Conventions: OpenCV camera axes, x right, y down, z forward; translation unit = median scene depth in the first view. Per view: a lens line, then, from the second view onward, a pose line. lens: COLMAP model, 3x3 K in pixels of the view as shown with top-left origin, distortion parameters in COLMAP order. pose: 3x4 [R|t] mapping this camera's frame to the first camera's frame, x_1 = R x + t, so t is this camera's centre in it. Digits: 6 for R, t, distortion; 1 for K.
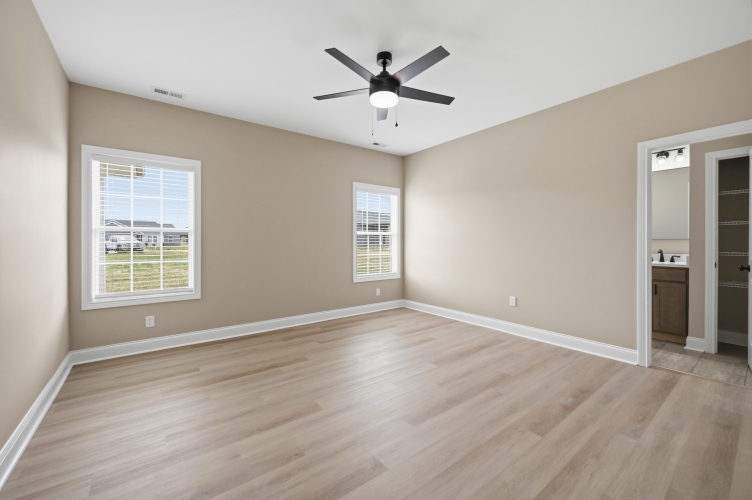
lens RADIAL K [[301.4, 0, 374.2], [0, 301.4, 251.2], [0, 0, 1]] dist [-0.001075, -0.000086]
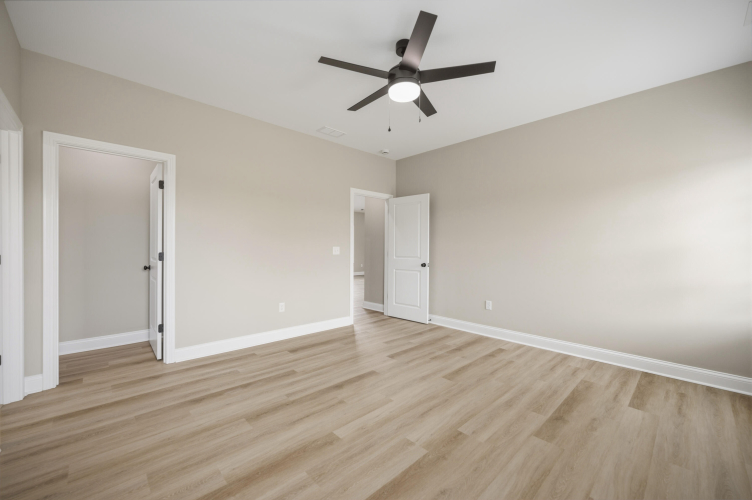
lens RADIAL K [[301.4, 0, 374.2], [0, 301.4, 251.2], [0, 0, 1]] dist [-0.001075, -0.000086]
pose [[-0.994589, -0.002764, -0.103848, 0.228254], [-0.006369, 0.999388, 0.034393, -0.057723], [0.103689, 0.034868, -0.993998, 2.005781]]
